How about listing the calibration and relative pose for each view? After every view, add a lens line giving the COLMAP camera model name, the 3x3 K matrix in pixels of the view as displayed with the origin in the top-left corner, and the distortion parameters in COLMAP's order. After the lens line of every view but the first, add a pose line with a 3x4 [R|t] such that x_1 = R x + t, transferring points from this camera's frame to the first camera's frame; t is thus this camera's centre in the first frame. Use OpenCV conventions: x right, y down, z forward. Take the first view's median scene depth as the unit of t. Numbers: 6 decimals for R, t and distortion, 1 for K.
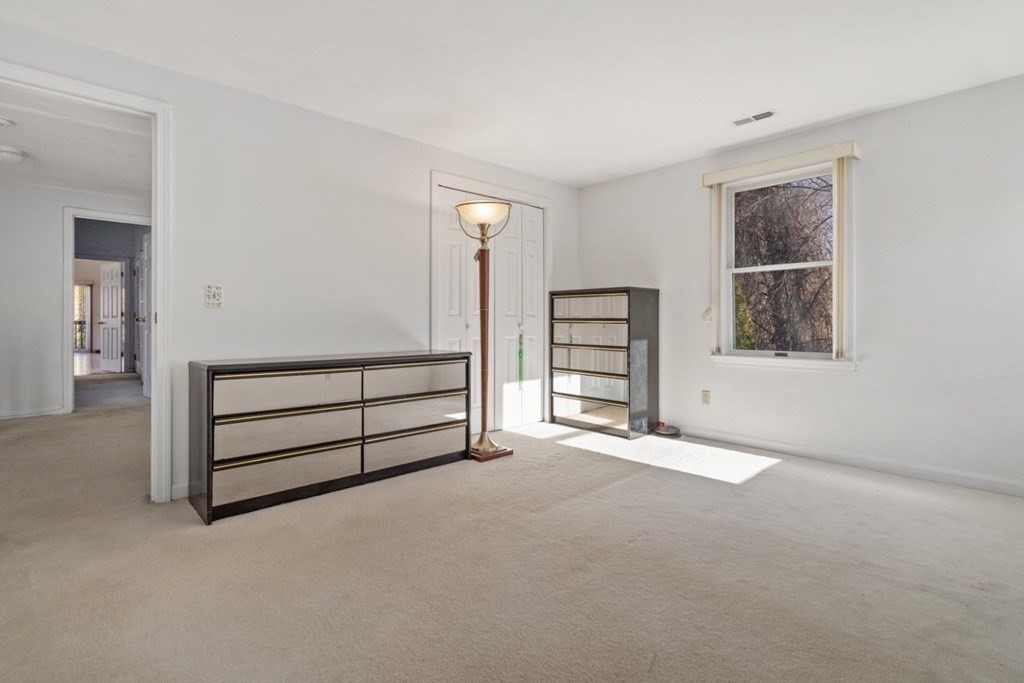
lens RADIAL K [[486.4, 0, 509.8], [0, 486.4, 322.5], [0, 0, 1]] dist [-0.000608, 0.000249]
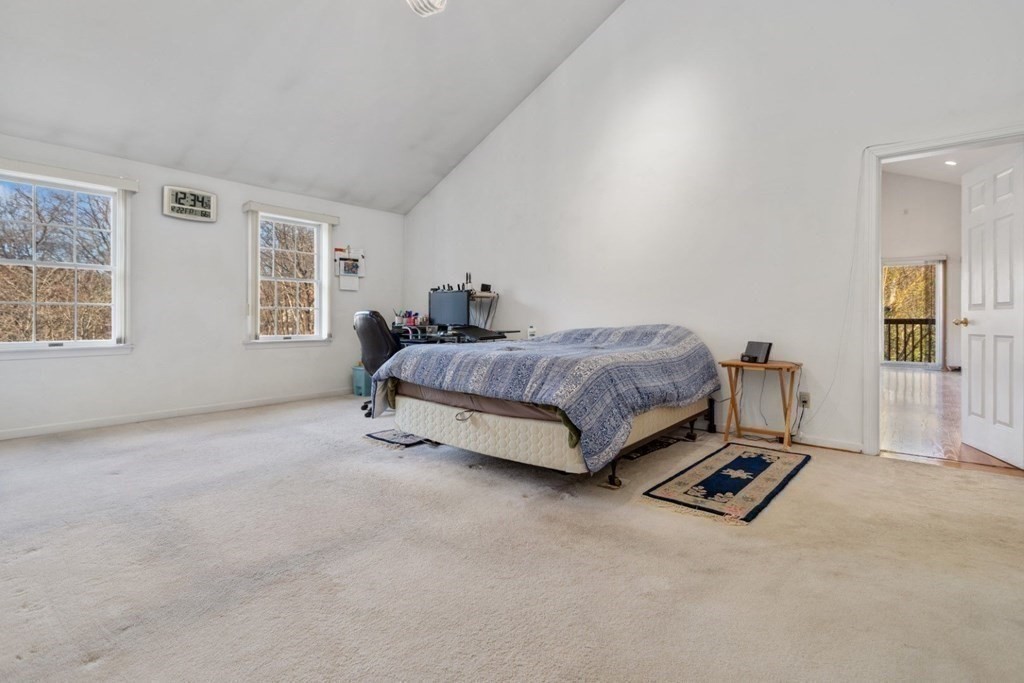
lens RADIAL K [[486.4, 0, 509.8], [0, 486.4, 322.5], [0, 0, 1]] dist [-0.000608, 0.000249]
pose [[0.124739, 0.001377, -0.992189, -0.323017], [0.000149, 0.999999, 0.001406, 0.000366], [0.992190, -0.000323, 0.124738, 0.382524]]
